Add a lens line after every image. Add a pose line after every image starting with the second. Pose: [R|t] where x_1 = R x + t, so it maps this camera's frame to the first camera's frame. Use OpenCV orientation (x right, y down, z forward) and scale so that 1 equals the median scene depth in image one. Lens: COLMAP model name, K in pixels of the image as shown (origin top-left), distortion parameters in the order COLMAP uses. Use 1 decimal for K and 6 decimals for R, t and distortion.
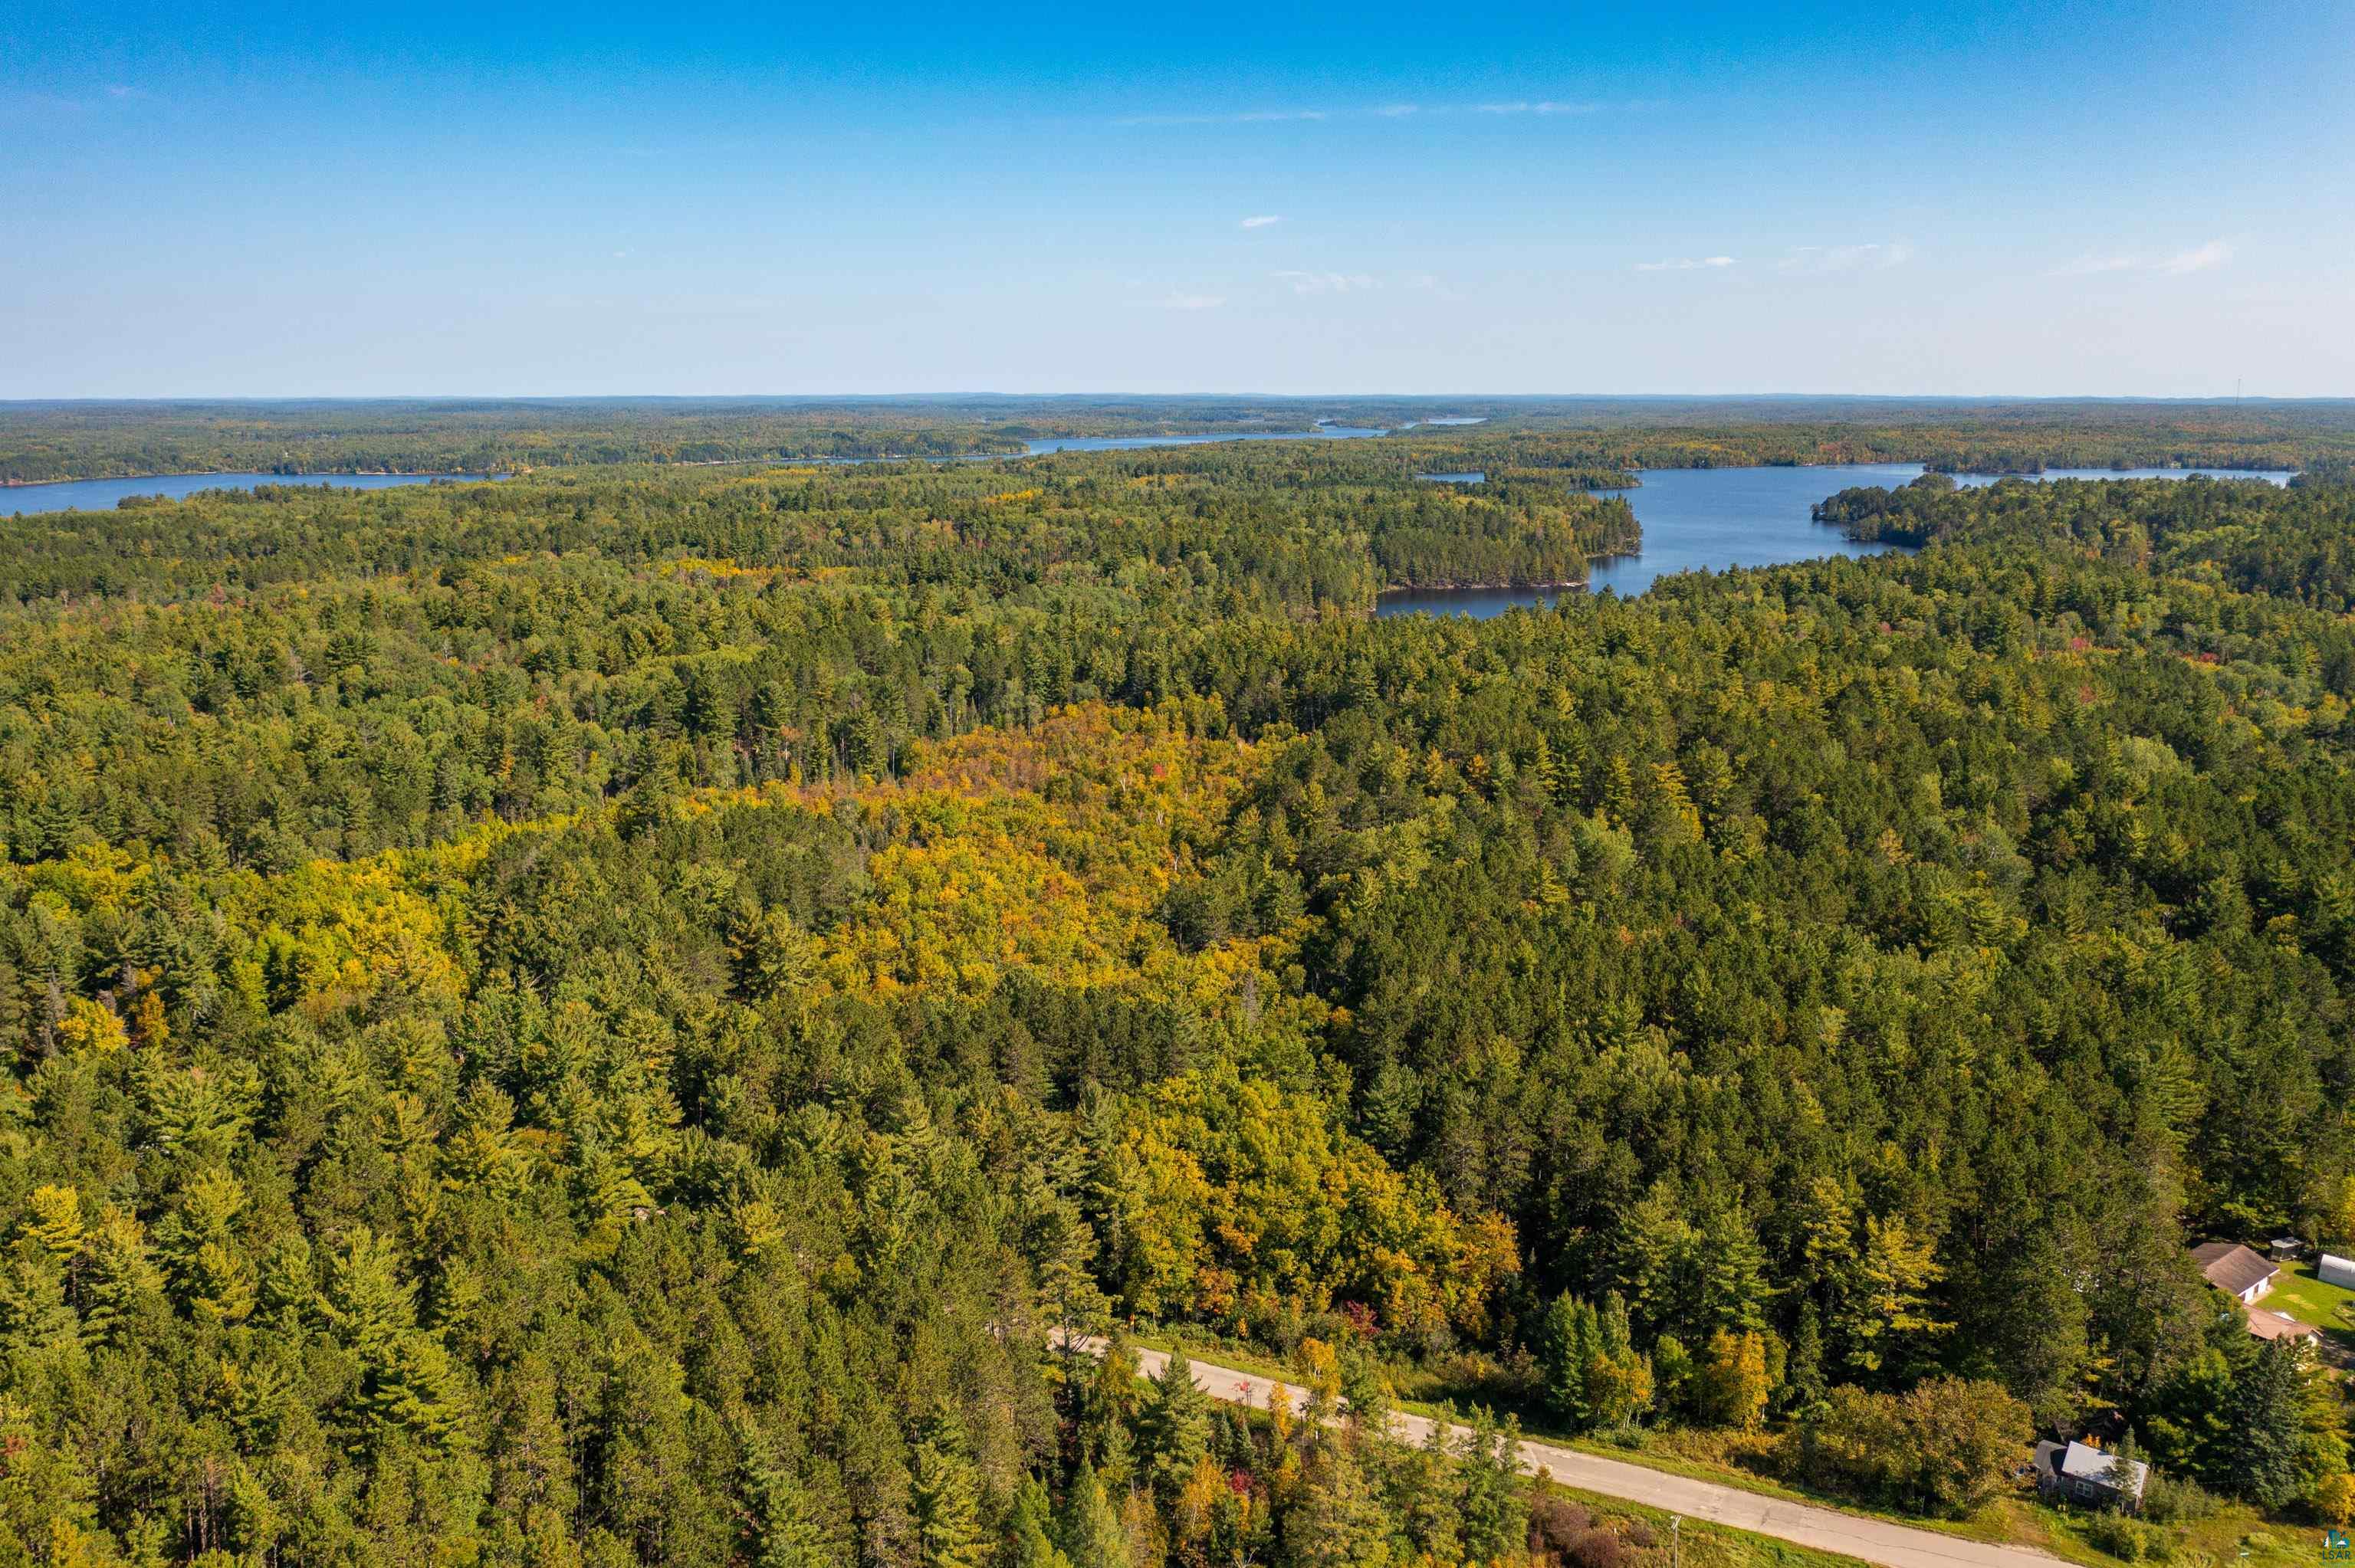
lens RADIAL K [[1858.6, 0, 1177.5], [0, 1858.6, 784.0], [0, 0, 1]] dist [-0.018174, -0.000386]
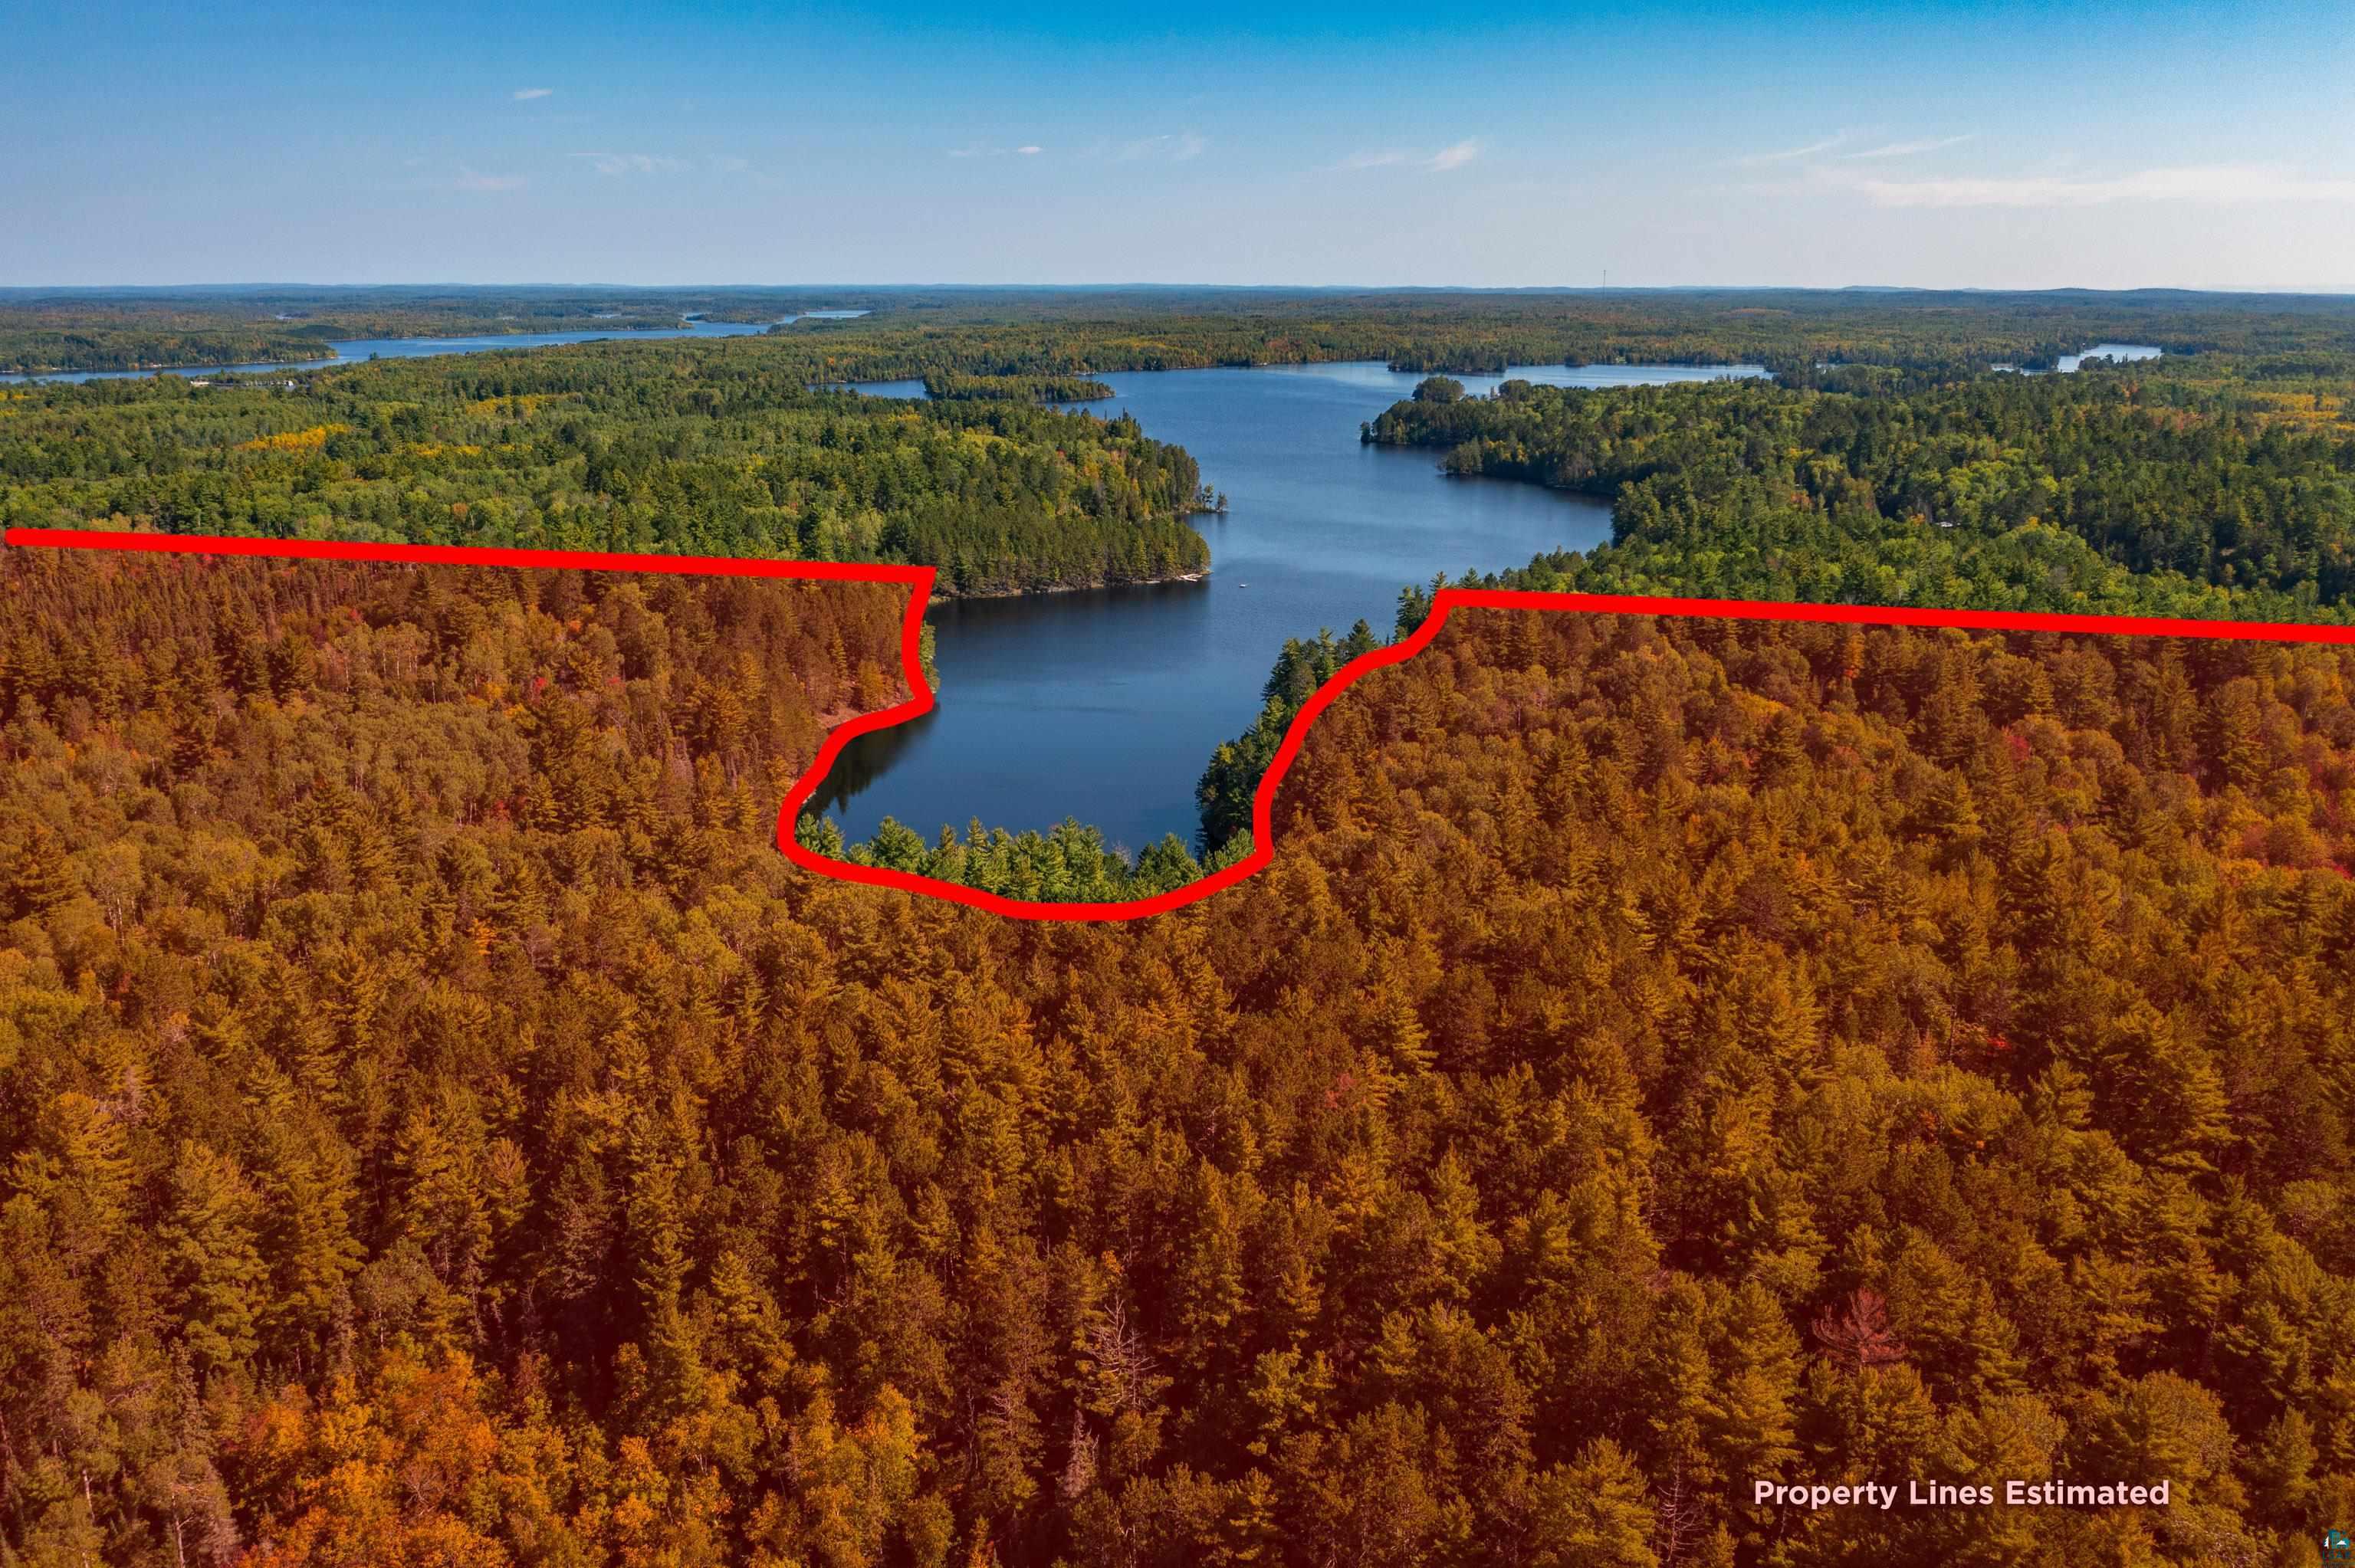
lens RADIAL K [[1858.6, 0, 1177.5], [0, 1858.6, 784.0], [0, 0, 1]] dist [-0.018174, -0.000386]
pose [[0.945172, -0.083129, 0.315815, -0.004877], [0.065315, 0.995640, 0.066597, -0.040487], [-0.319974, -0.042318, 0.946481, 0.188742]]
